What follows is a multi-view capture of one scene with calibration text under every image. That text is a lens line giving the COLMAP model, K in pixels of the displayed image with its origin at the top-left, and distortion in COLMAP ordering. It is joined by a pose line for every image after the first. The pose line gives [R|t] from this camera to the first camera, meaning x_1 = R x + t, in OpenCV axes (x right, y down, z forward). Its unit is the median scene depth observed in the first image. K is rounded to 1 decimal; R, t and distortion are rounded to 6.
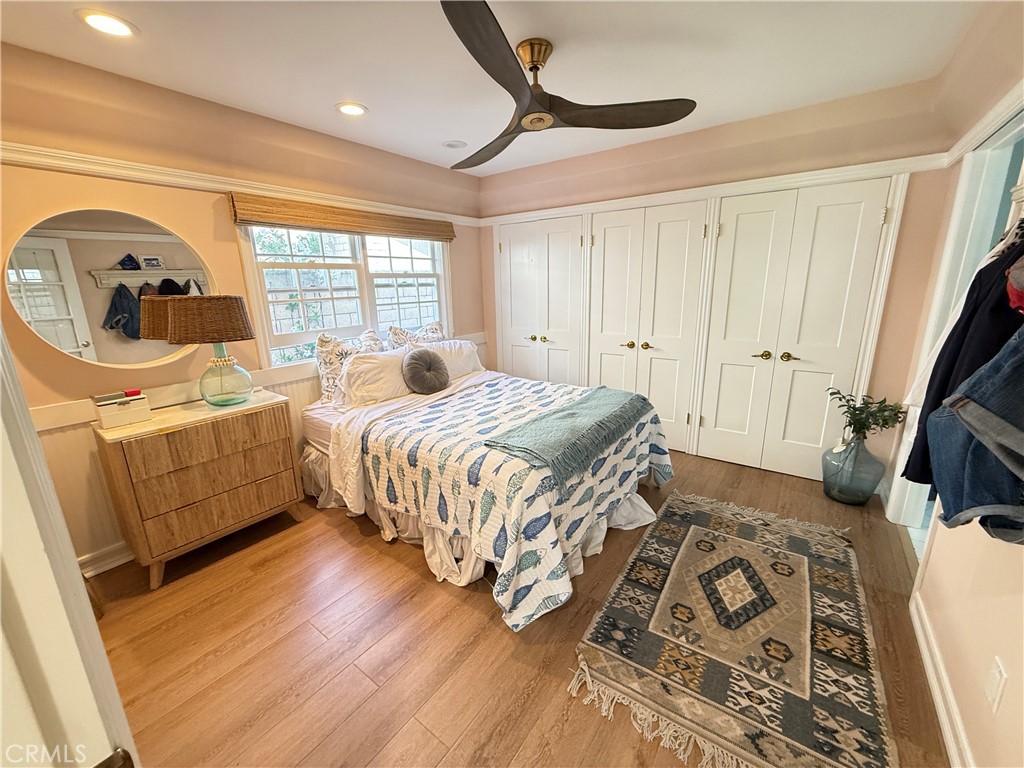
lens RADIAL K [[408.2, 0, 510.9], [0, 408.2, 383.9], [0, 0, 1]] dist [0.000003, -0.000234]
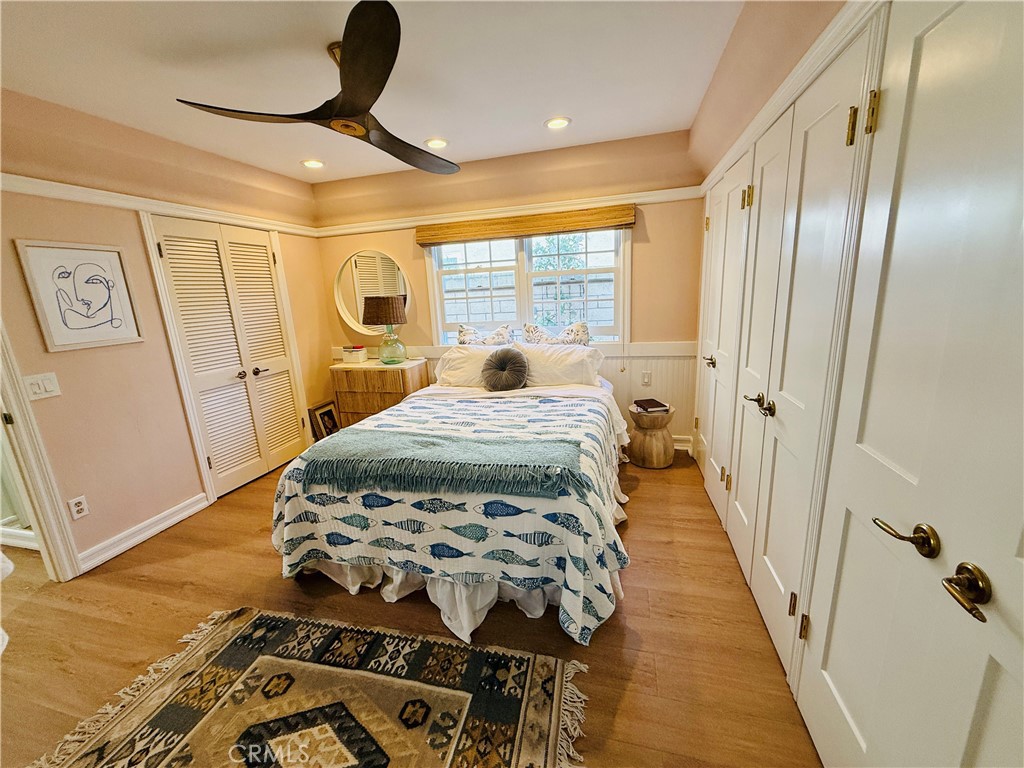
lens RADIAL K [[408.2, 0, 511.3], [0, 408.2, 383.6], [0, 0, 1]] dist [0.000003, -0.000234]
pose [[0.366297, 0.215032, -0.905311, 0.978217], [-0.182665, 0.970618, 0.156636, -0.216239], [0.912393, 0.107993, 0.394813, 0.824105]]
